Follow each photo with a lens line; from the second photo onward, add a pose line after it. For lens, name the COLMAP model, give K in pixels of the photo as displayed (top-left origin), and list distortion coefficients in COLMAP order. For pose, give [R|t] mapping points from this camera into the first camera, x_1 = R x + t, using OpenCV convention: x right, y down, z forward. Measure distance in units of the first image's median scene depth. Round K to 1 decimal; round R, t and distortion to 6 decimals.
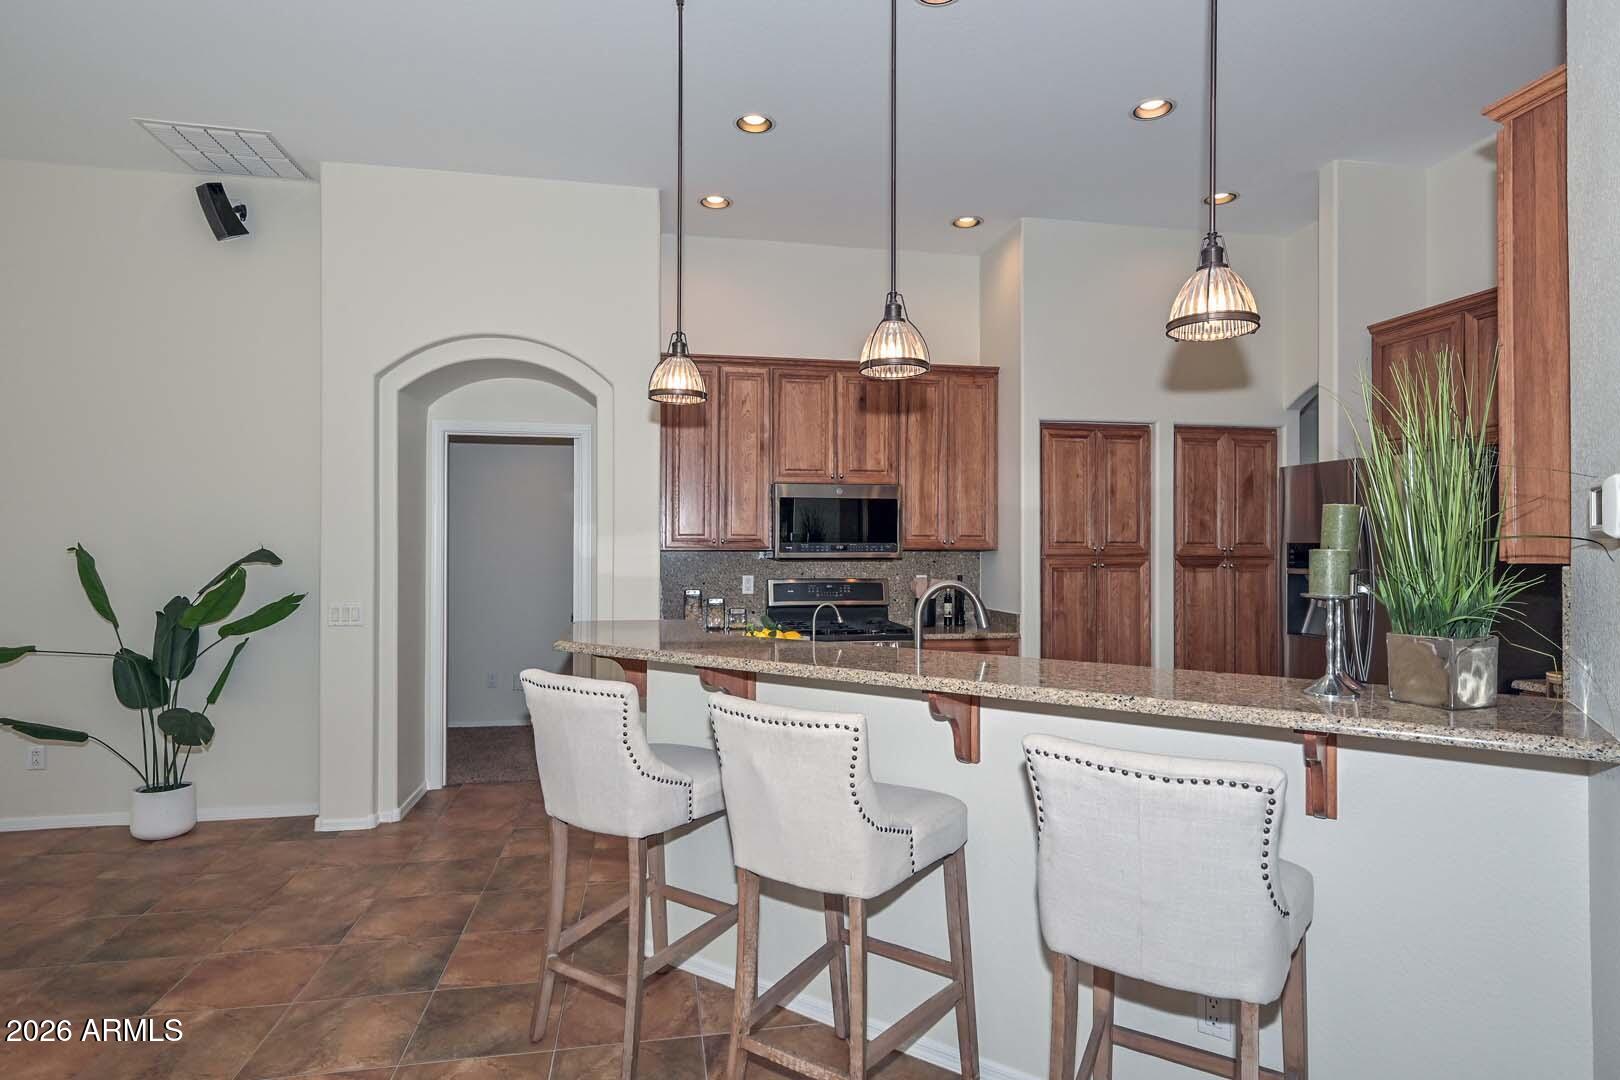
lens RADIAL K [[877.0, 0, 811.7], [0, 877.0, 545.7], [0, 0, 1]] dist [0.003811, 0.004602]
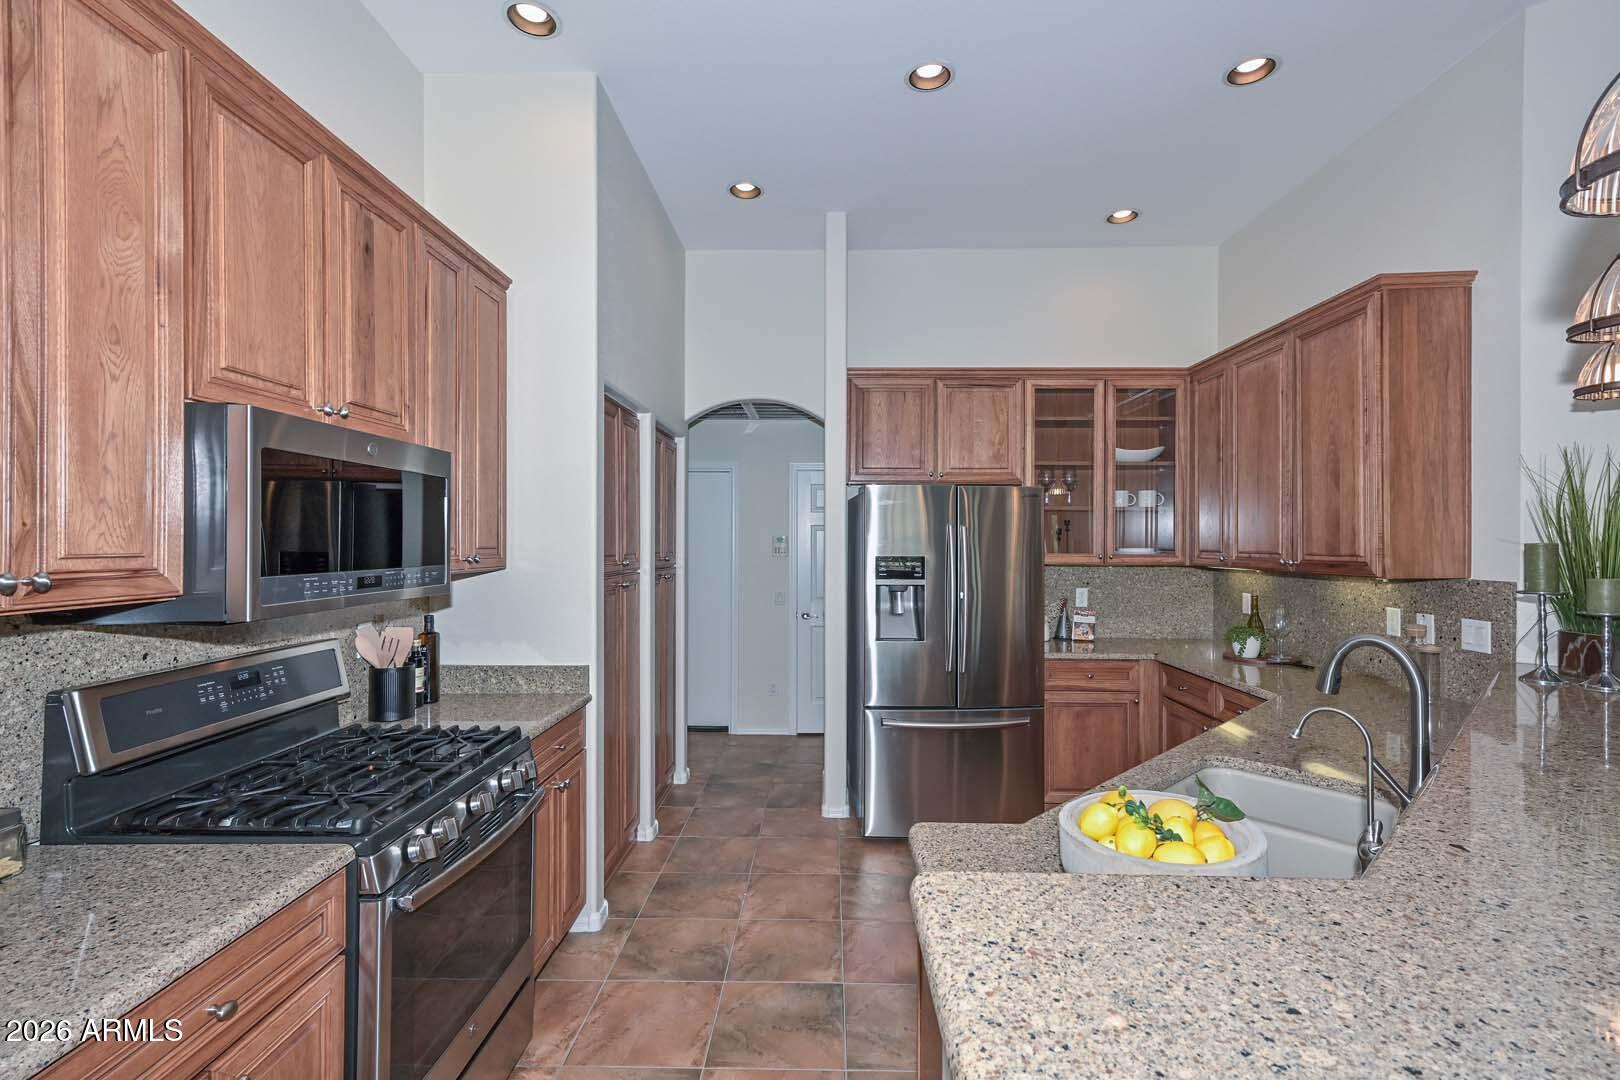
lens RADIAL K [[734.9, 0, 814.5], [0, 734.9, 542.5], [0, 0, 1]] dist [0.005223, 0.000485]
pose [[0.190978, -0.004352, 0.981585, -0.274186], [-0.003526, 0.999981, 0.005119, -0.018922], [-0.981588, -0.004439, 0.190959, 0.711930]]
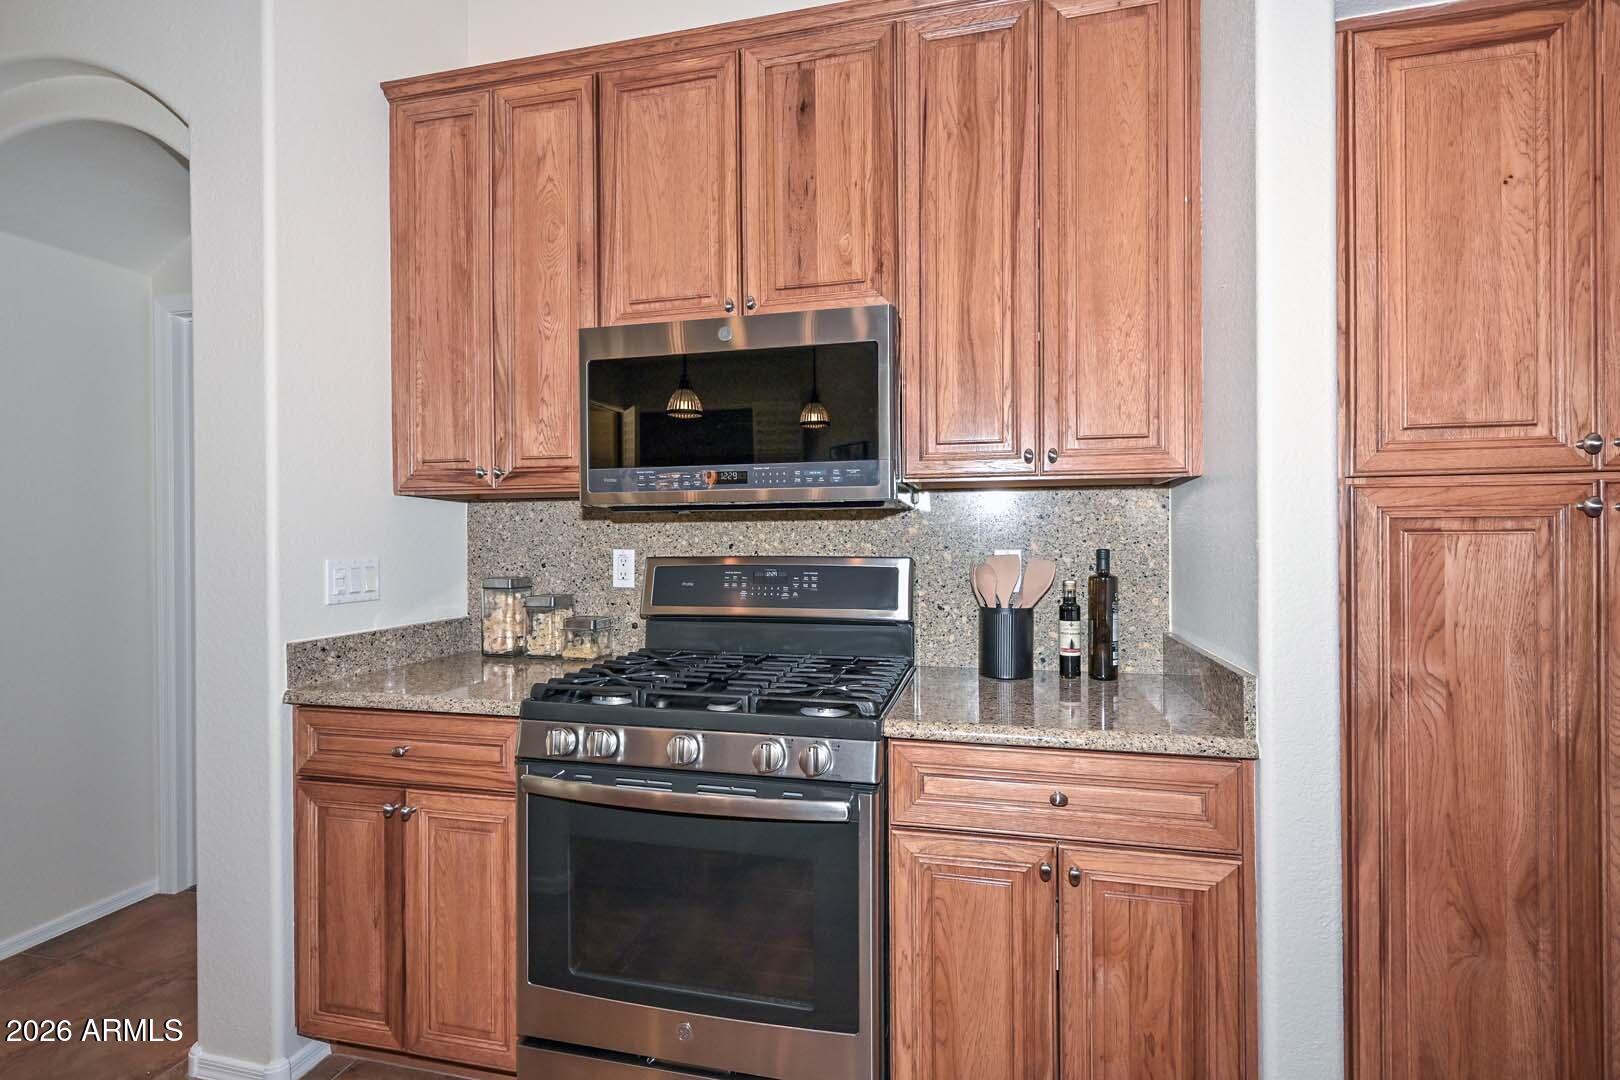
lens RADIAL K [[734.9, 0, 820.1], [0, 734.9, 539.0], [0, 0, 1]] dist [0.005223, 0.000485]
pose [[0.917471, -0.006287, -0.397753, 0.198844], [0.007916, 0.999966, 0.002452, 0.029234], [0.397724, -0.005399, 0.917489, 0.705071]]
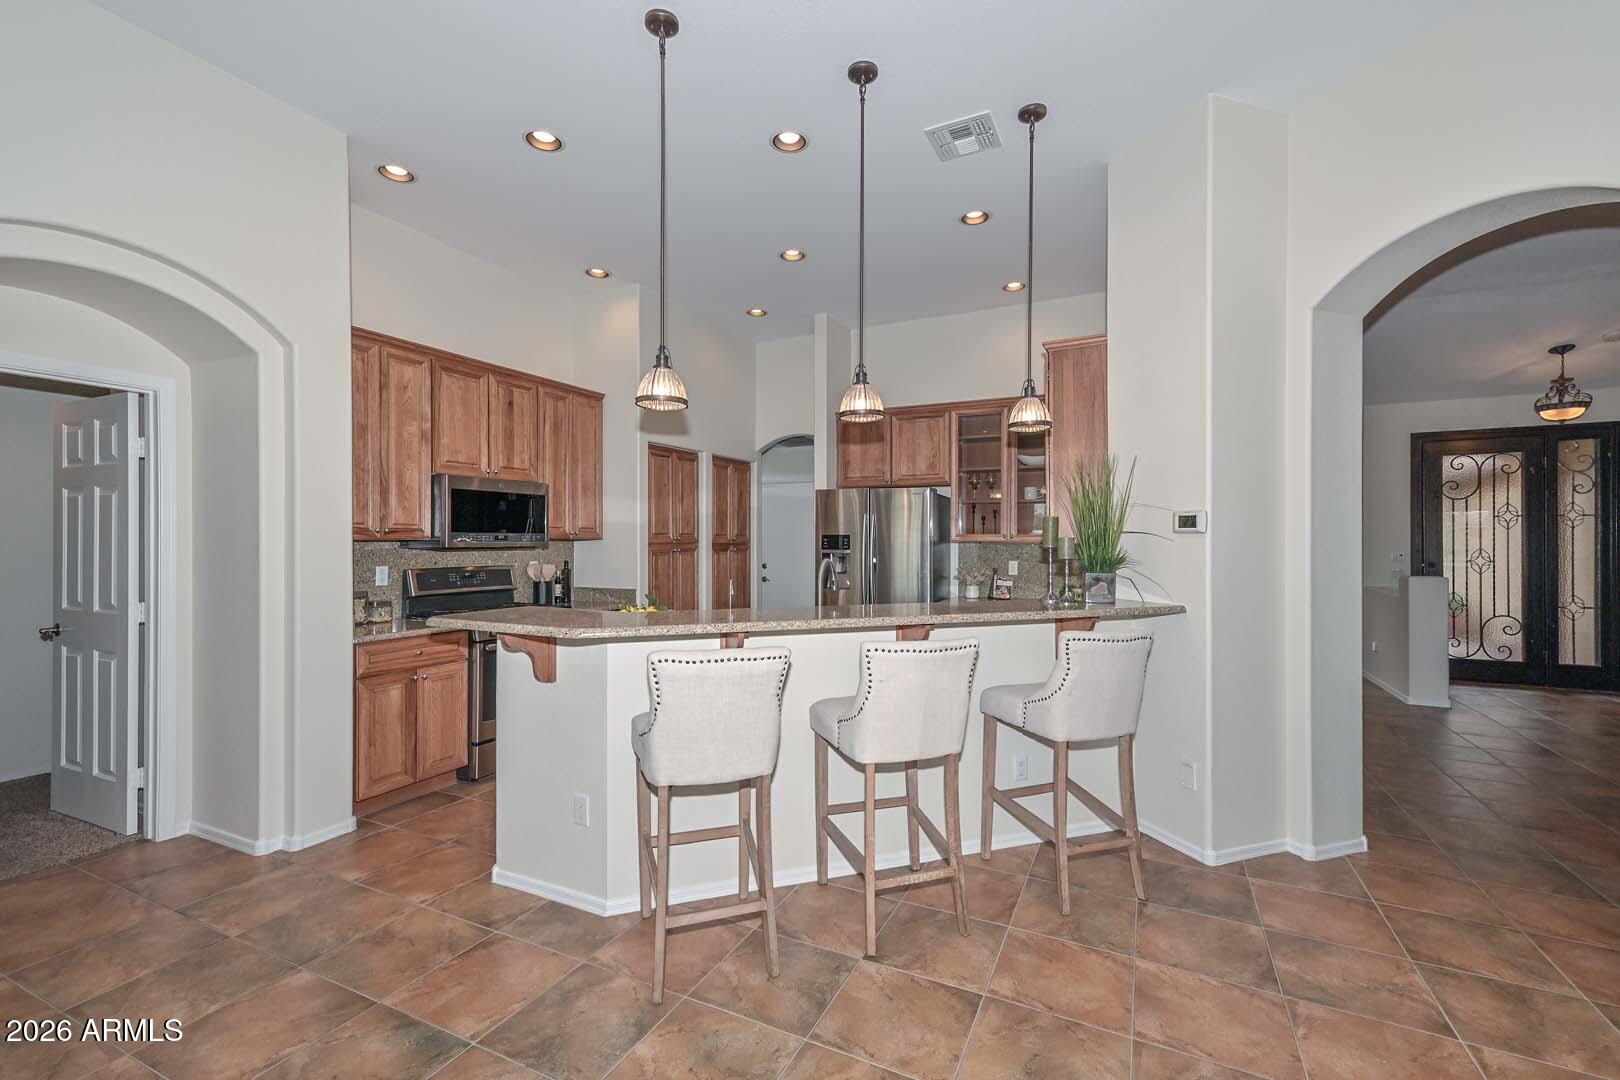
lens RADIAL K [[695.7, 0, 818.1], [0, 695.7, 541.9], [0, 0, 1]] dist [-0.010354, 0.001337]
pose [[0.582308, -0.004186, 0.812958, -0.432441], [-0.000117, 0.999986, 0.005233, 0.003088], [-0.812968, -0.003143, 0.582299, 0.180005]]
